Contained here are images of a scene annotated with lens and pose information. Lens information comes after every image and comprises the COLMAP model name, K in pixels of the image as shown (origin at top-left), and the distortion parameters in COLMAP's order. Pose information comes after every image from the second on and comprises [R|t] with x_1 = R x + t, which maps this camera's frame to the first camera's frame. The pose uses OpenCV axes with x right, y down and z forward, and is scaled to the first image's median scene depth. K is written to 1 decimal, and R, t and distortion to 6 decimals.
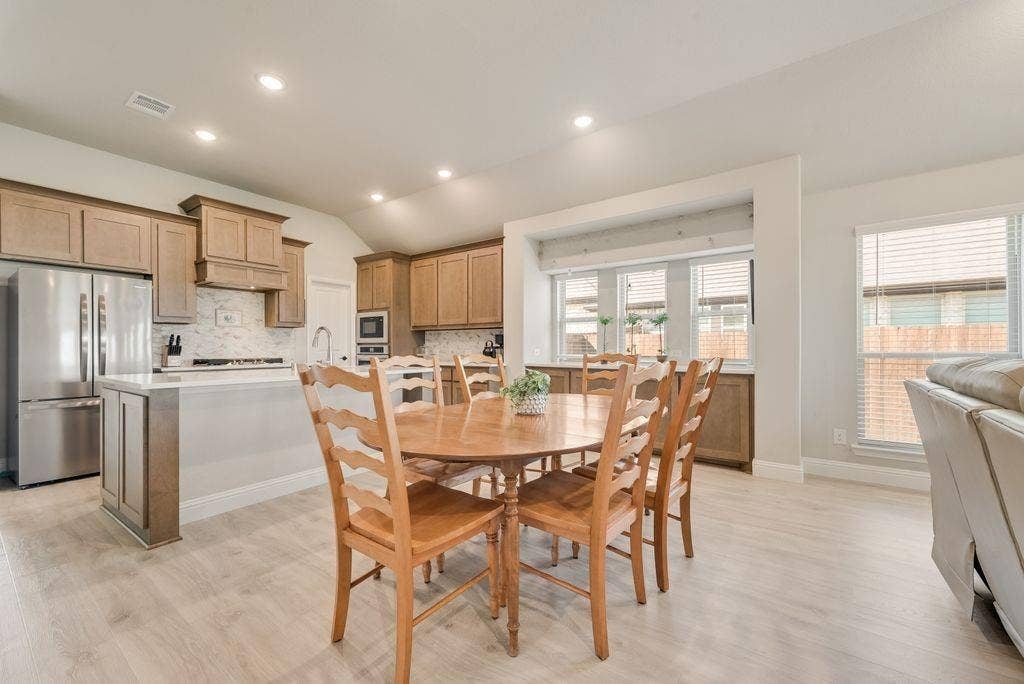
lens RADIAL K [[405.0, 0, 512.8], [0, 405.0, 347.2], [0, 0, 1]] dist [-0.000106, -0.000297]
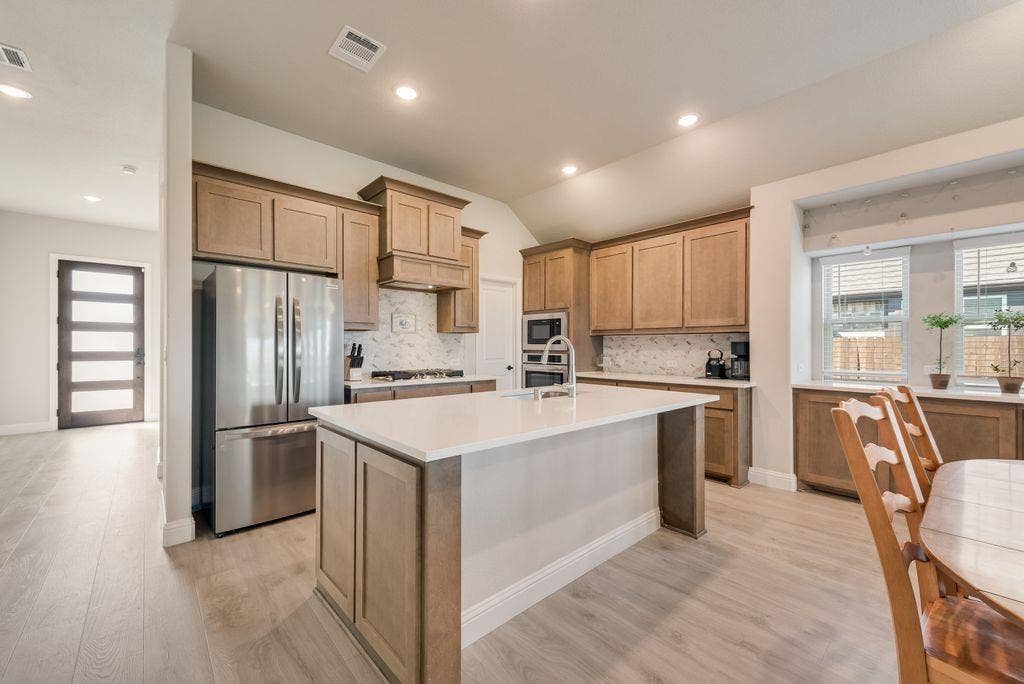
lens RADIAL K [[402.8, 0, 508.1], [0, 402.8, 345.9], [0, 0, 1]] dist [0.002735, 0.000089]
pose [[0.975945, 0.003097, -0.217993, -0.288684], [-0.003420, 0.999994, -0.001104, -0.022351], [0.217989, 0.001823, 0.975950, 0.204465]]
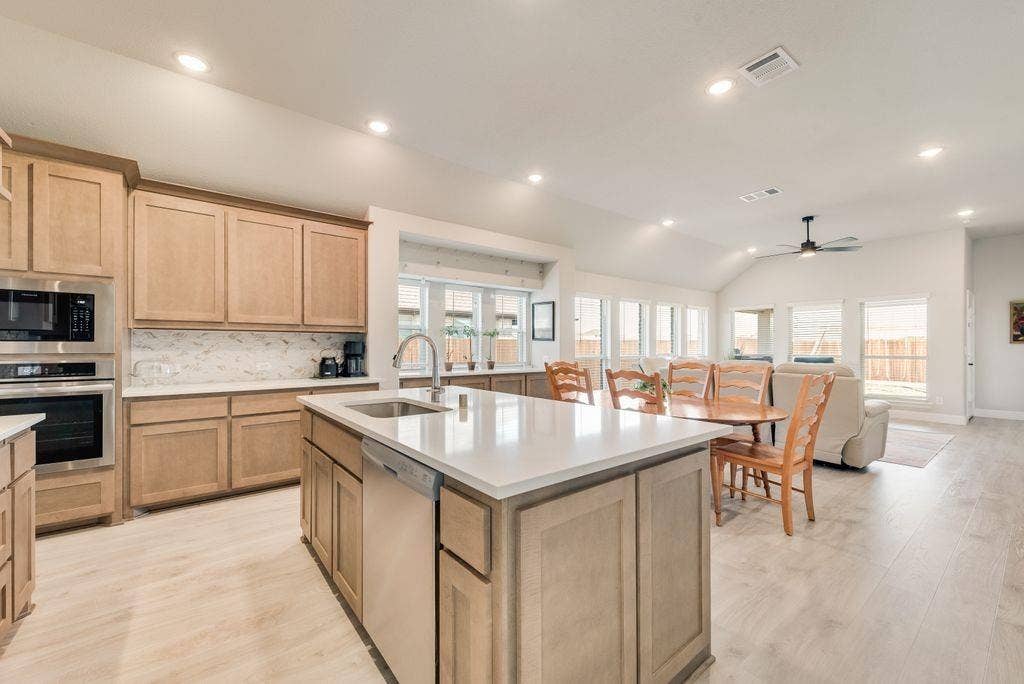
lens RADIAL K [[402.8, 0, 508.1], [0, 402.8, 345.9], [0, 0, 1]] dist [0.002735, 0.000089]
pose [[0.285404, 0.004807, 0.958395, -0.727304], [-0.000176, 0.999988, -0.004963, -0.019185], [-0.958407, 0.001247, 0.285401, 0.502852]]
